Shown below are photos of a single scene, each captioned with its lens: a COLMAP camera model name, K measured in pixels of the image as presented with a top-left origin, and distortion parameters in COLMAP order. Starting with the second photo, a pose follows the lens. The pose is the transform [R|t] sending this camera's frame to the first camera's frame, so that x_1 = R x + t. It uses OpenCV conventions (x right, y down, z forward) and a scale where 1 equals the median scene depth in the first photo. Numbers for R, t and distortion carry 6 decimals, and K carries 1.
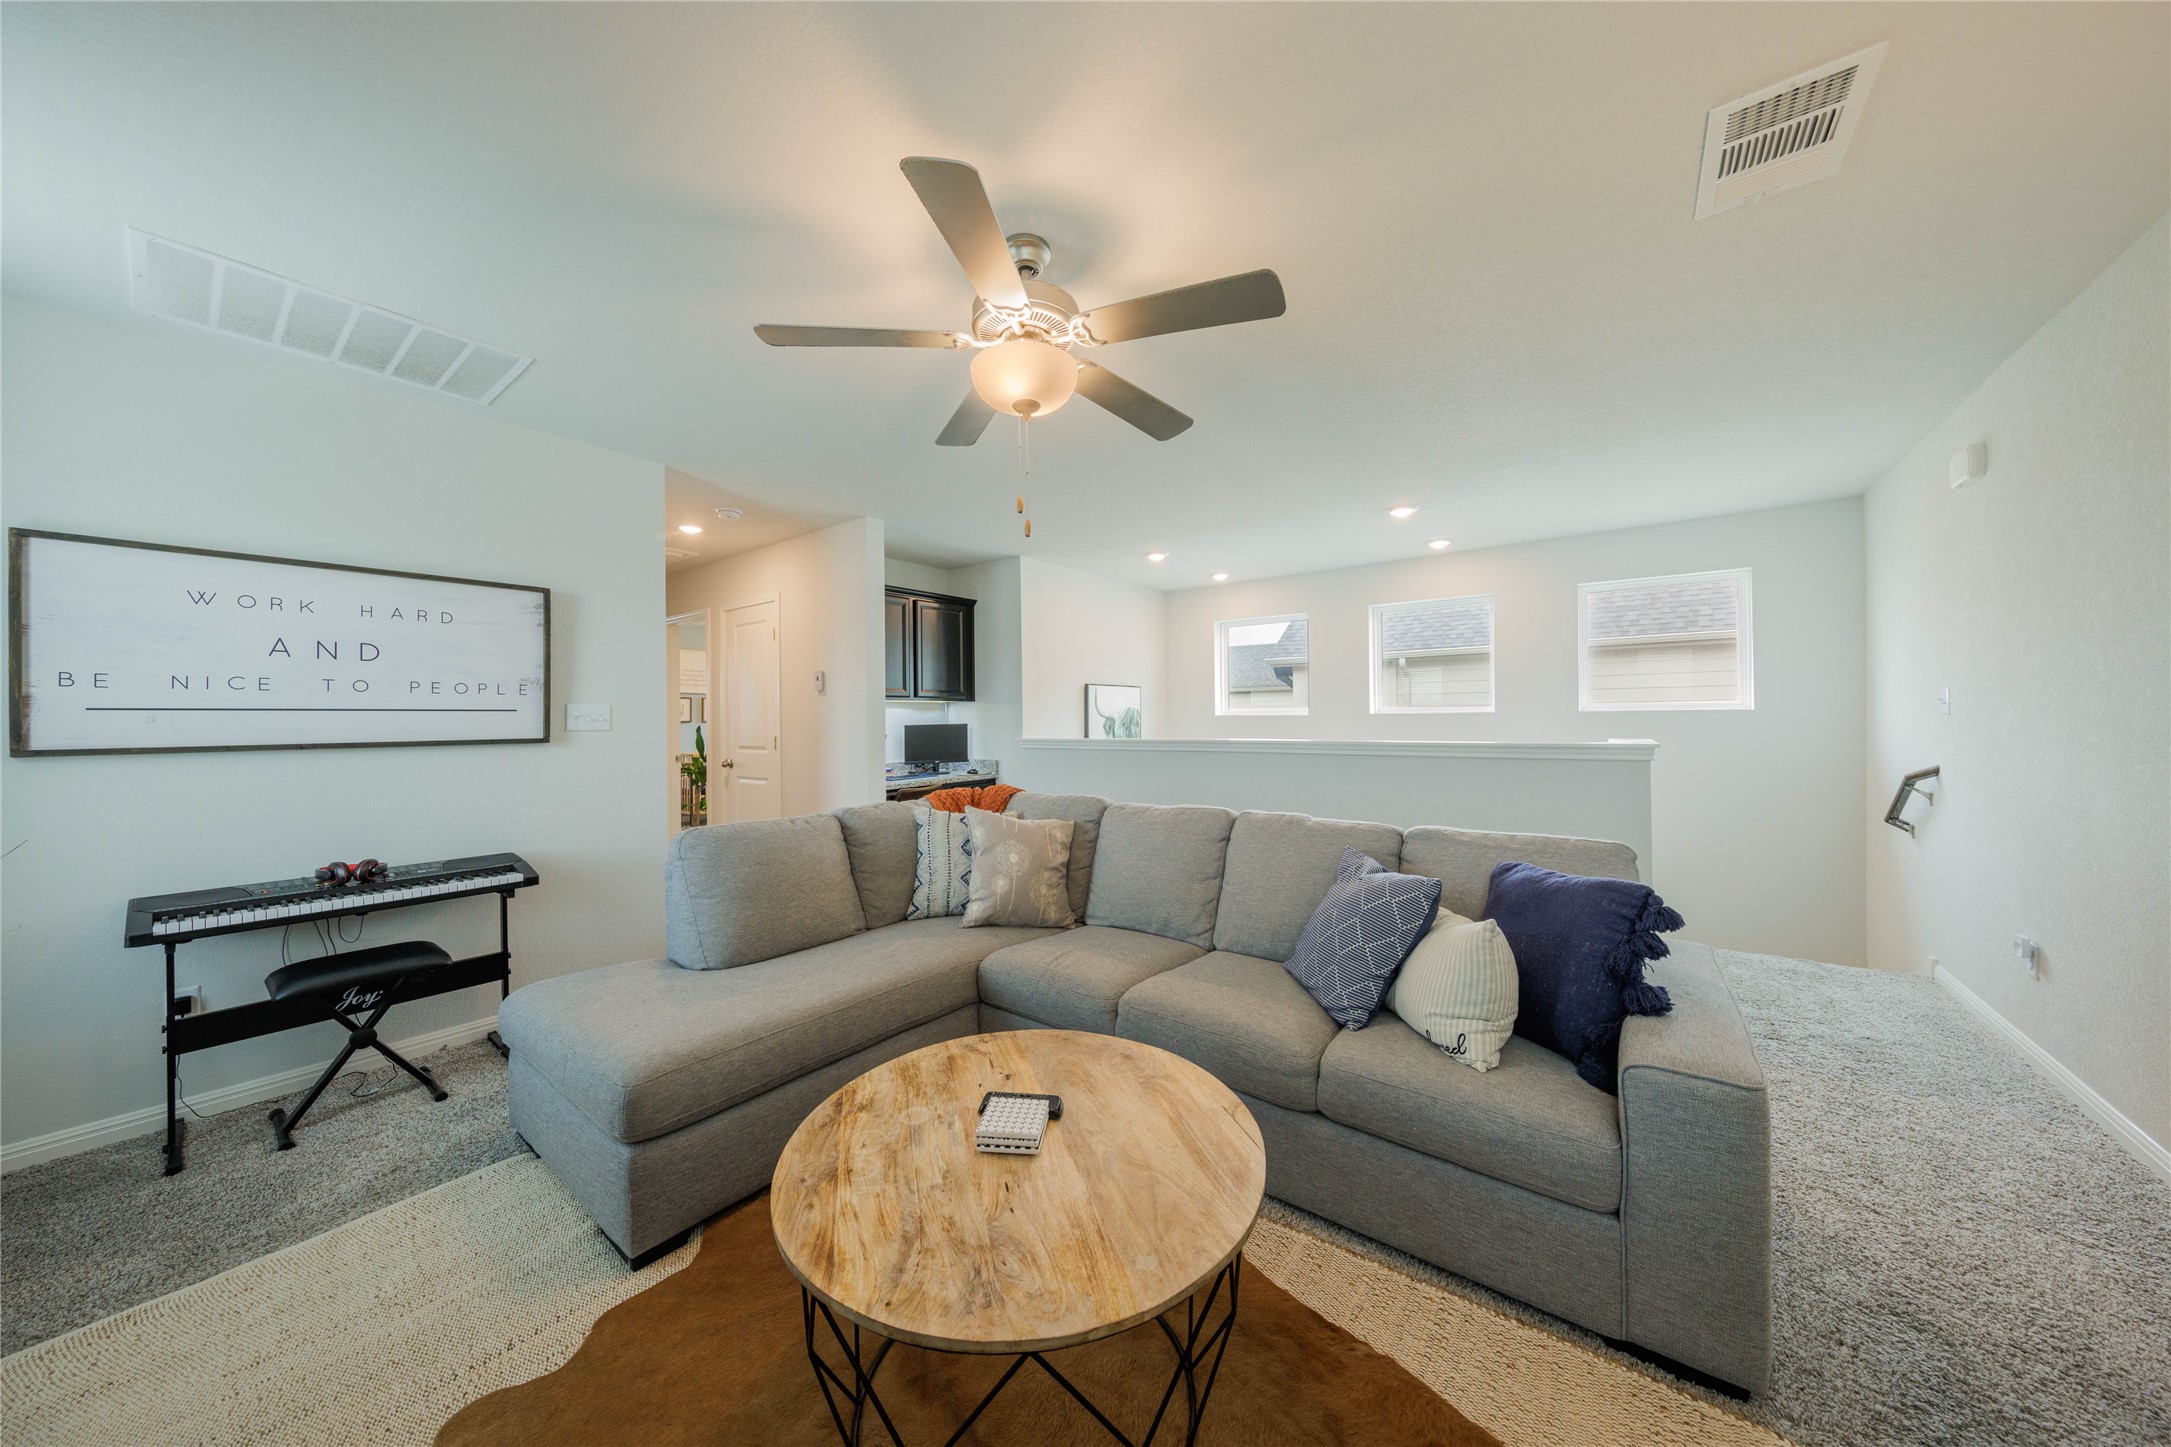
lens RADIAL K [[706.5, 0, 1081.2], [0, 706.5, 716.8], [0, 0, 1]] dist [0.000541, -0.000002]
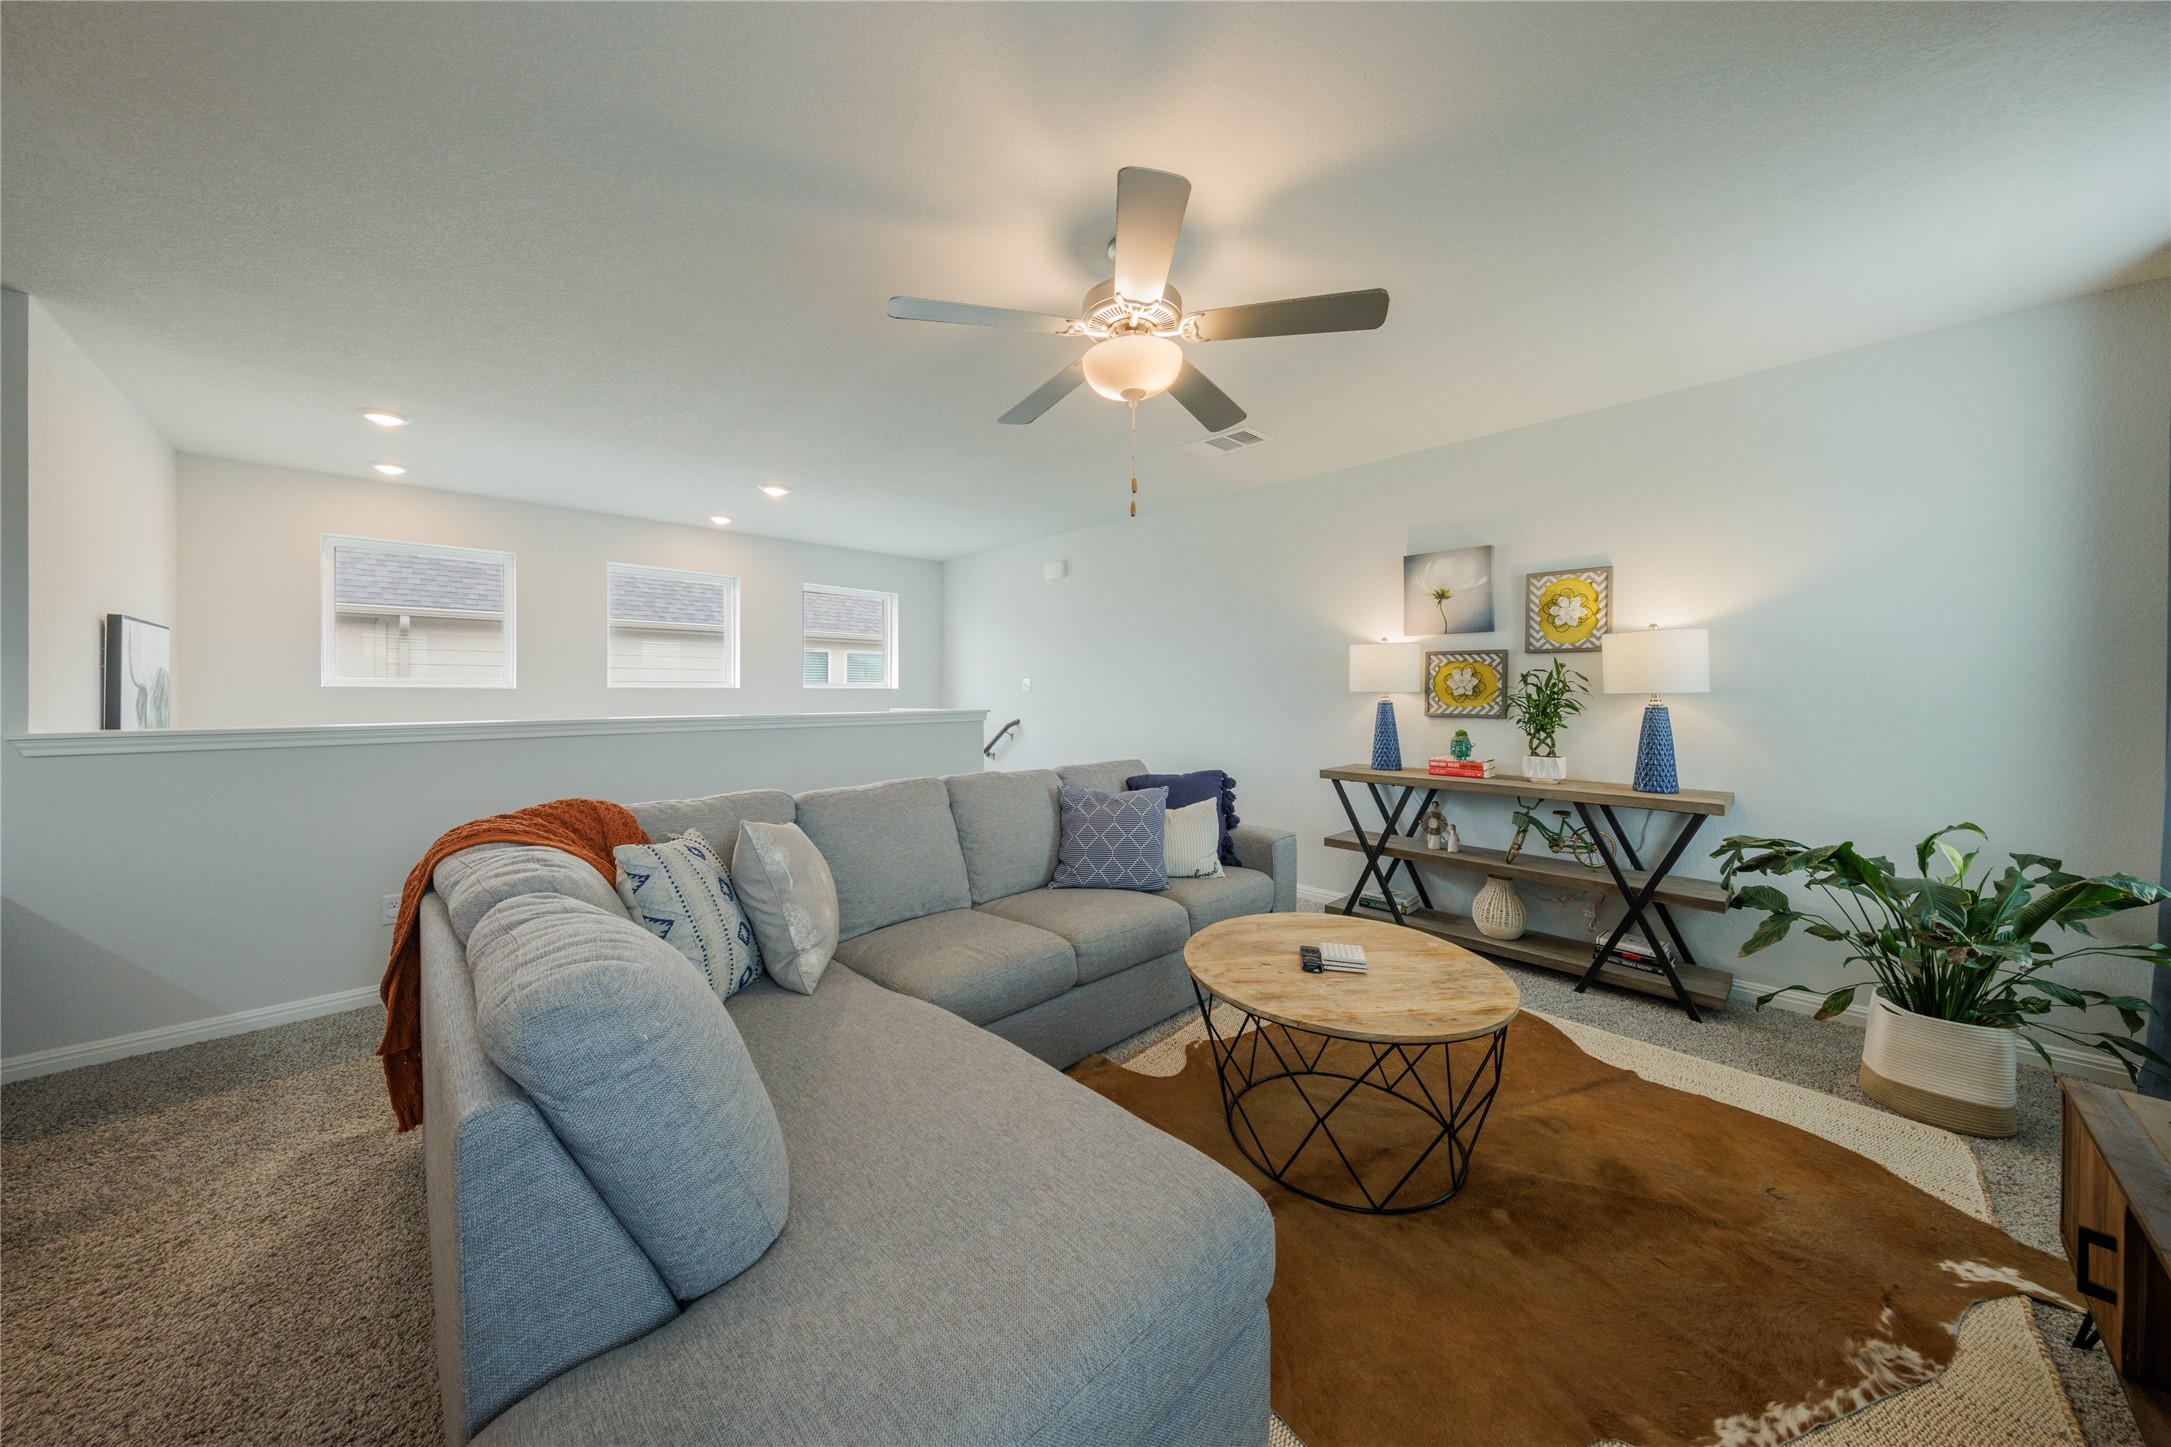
lens RADIAL K [[706.5, 0, 1091.6], [0, 706.5, 702.6], [0, 0, 1]] dist [0.000541, -0.000002]
pose [[0.147128, -0.005281, 0.989103, -0.654879], [-0.003352, 0.999977, 0.005837, 0.012907], [-0.989112, -0.004174, 0.147107, 0.519708]]
